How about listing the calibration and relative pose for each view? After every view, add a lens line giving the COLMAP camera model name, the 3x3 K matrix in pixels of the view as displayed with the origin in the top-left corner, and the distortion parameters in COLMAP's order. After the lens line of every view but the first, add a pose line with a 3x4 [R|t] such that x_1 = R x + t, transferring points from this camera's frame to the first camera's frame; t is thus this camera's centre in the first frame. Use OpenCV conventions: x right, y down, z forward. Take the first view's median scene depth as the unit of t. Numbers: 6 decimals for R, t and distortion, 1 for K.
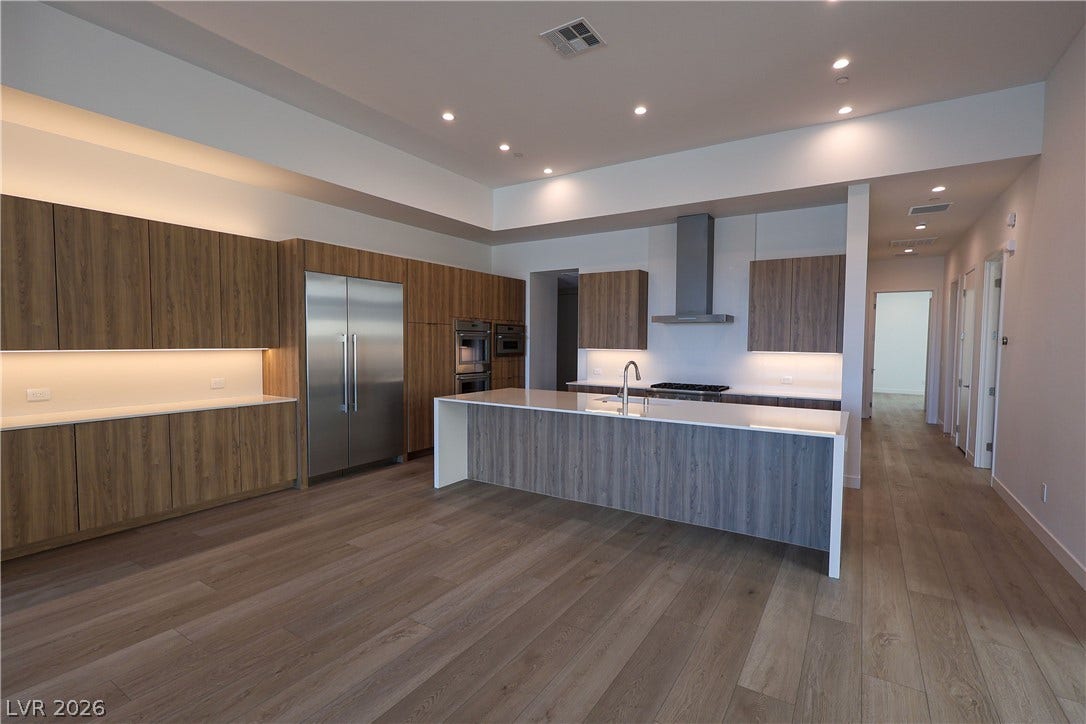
lens RADIAL K [[501.0, 0, 542.9], [0, 501.0, 365.4], [0, 0, 1]] dist [0.003032, 0.000102]
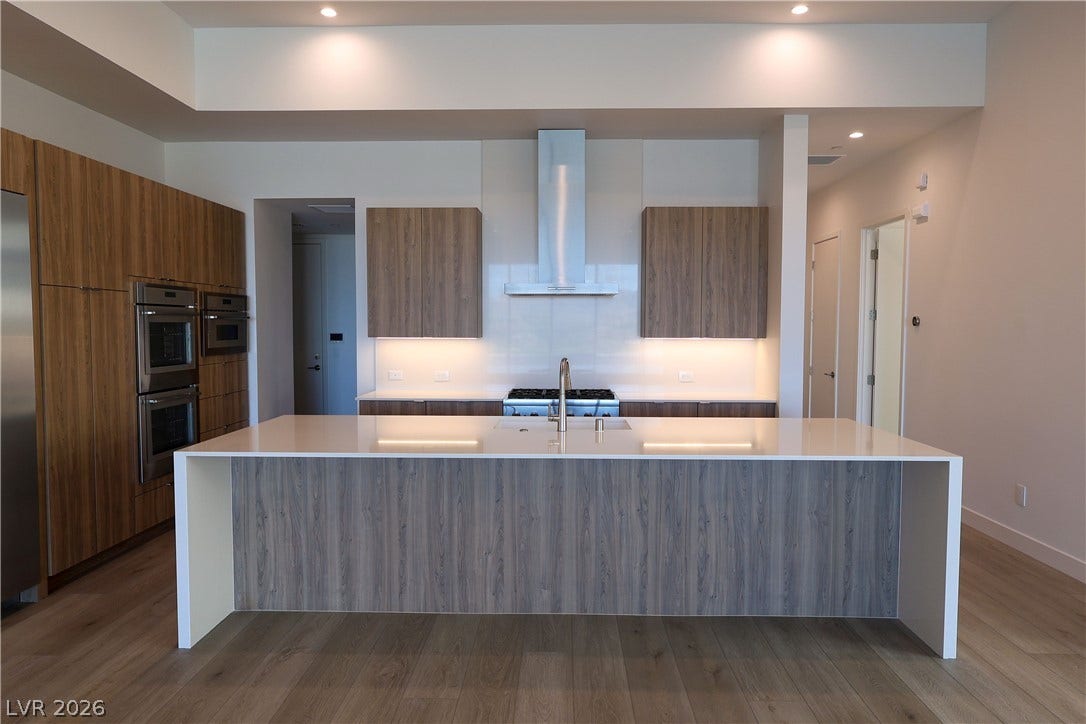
lens RADIAL K [[720.3, 0, 543.1], [0, 720.3, 360.9], [0, 0, 1]] dist [0.007445, 0.001499]
pose [[0.856511, -0.032001, 0.515135, -0.261774], [0.030195, 0.999473, 0.011884, -0.014828], [-0.515244, 0.005376, 0.857026, 0.265236]]
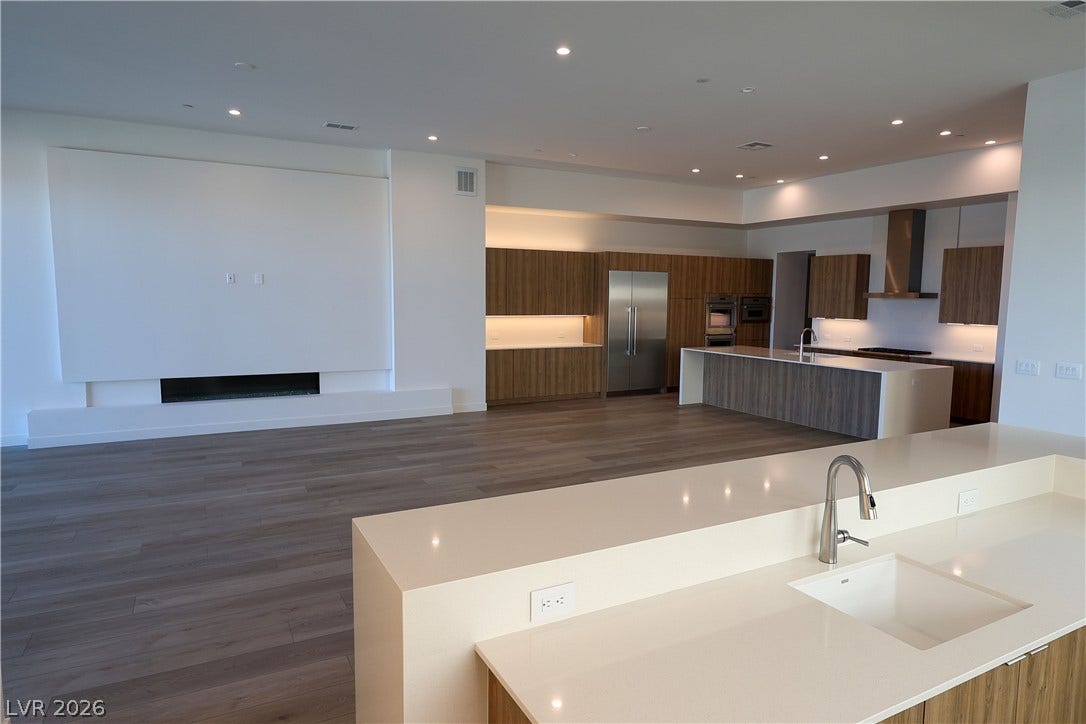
lens RADIAL K [[650.2, 0, 542.7], [0, 650.2, 365.2], [0, 0, 1]] dist [-0.003816, 0.001569]
pose [[0.871334, 0.053357, -0.487780, 0.406840], [-0.027592, 0.997825, 0.059862, 0.007847], [0.489913, -0.038701, 0.870912, -1.006808]]
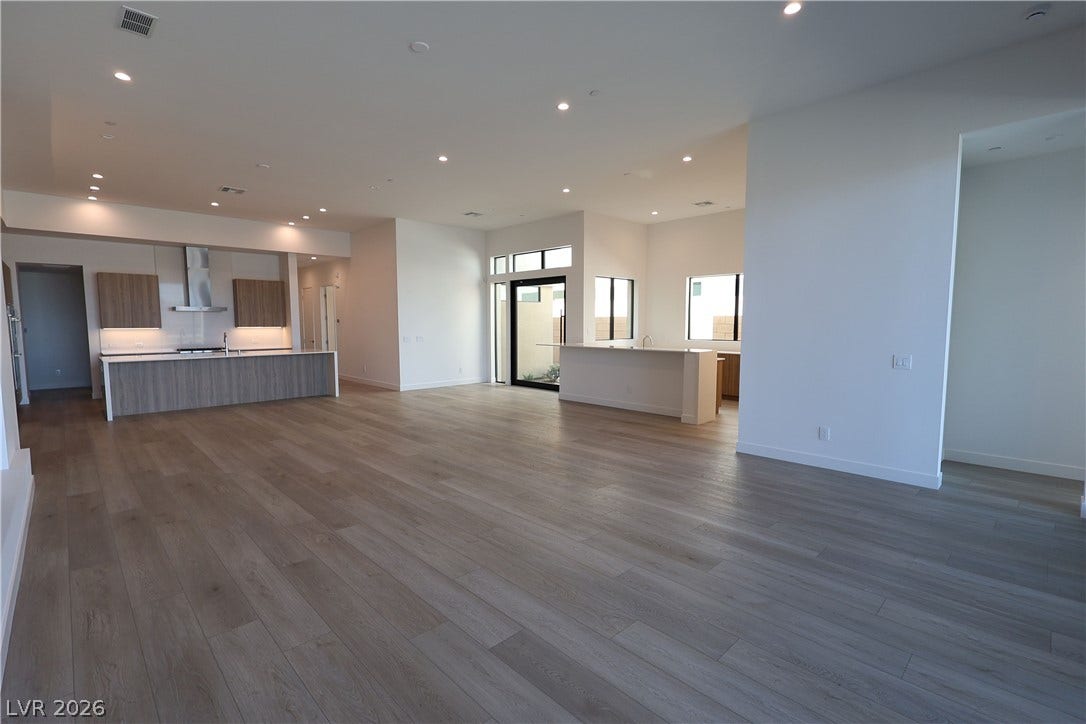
lens RADIAL K [[501.0, 0, 543.0], [0, 501.0, 362.7], [0, 0, 1]] dist [0.003032, 0.000102]
pose [[0.231951, -0.089427, 0.968608, -1.362184], [0.050650, 0.995525, 0.079783, 0.013973], [-0.971408, 0.030554, 0.235443, -0.638701]]
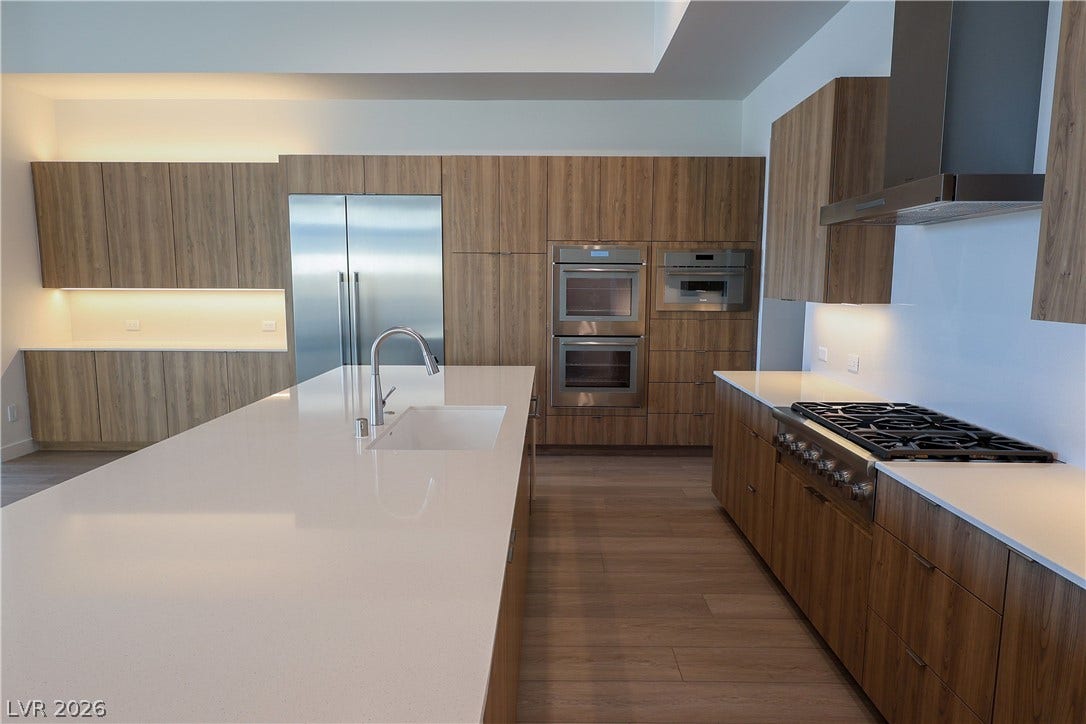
lens RADIAL K [[650.2, 0, 540.3], [0, 650.2, 356.5], [0, 0, 1]] dist [-0.003816, 0.001569]
pose [[0.532906, 0.094334, -0.840899, 0.637660], [-0.043298, 0.995504, 0.084239, -0.030875], [0.845066, -0.008482, 0.534595, 0.751136]]
